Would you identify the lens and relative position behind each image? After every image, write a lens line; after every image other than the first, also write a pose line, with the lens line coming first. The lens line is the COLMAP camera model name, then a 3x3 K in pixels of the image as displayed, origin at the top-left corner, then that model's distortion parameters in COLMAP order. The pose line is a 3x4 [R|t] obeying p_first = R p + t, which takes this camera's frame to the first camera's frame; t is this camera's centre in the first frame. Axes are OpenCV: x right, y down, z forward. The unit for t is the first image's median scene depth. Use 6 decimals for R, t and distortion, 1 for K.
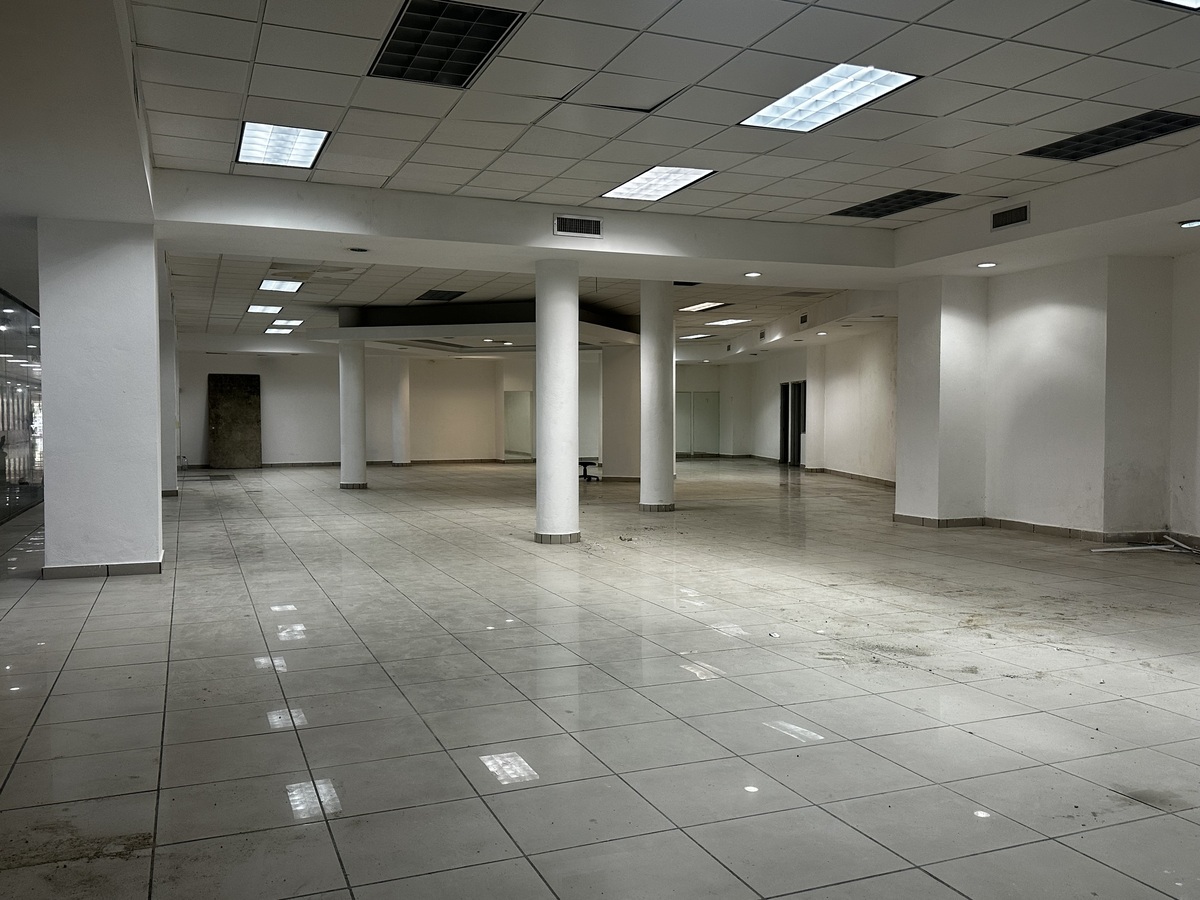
lens RADIAL K [[1007.9, 0, 600.1], [0, 1007.9, 451.7], [0, 0, 1]] dist [0.008384, 0.000409]
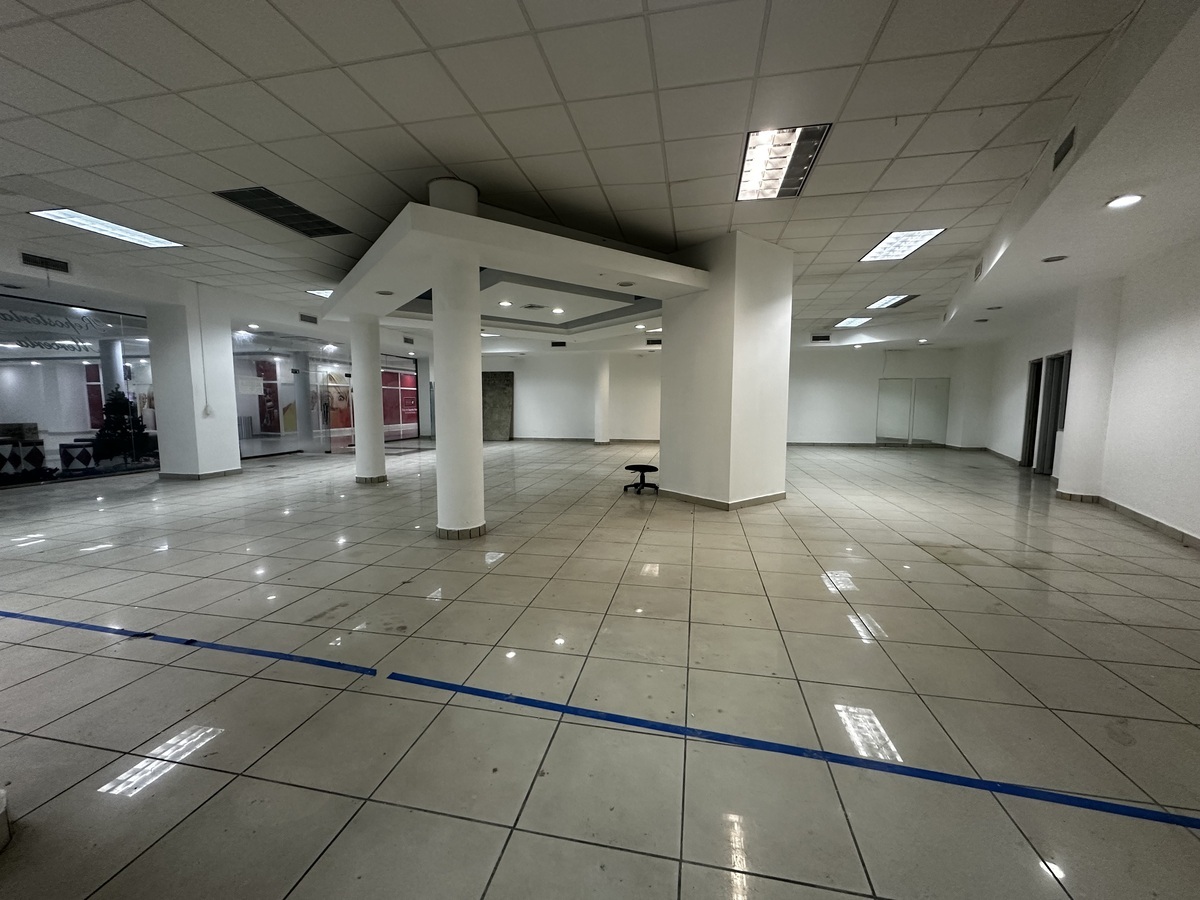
lens RADIAL K [[474.9, 0, 597.9], [0, 474.9, 449.3], [0, 0, 1]] dist [-0.001758, -0.000257]
pose [[0.827588, 0.058055, -0.558326, 0.117892], [-0.022972, 0.997307, 0.069651, -0.019717], [0.560866, -0.044817, 0.826693, 0.541978]]
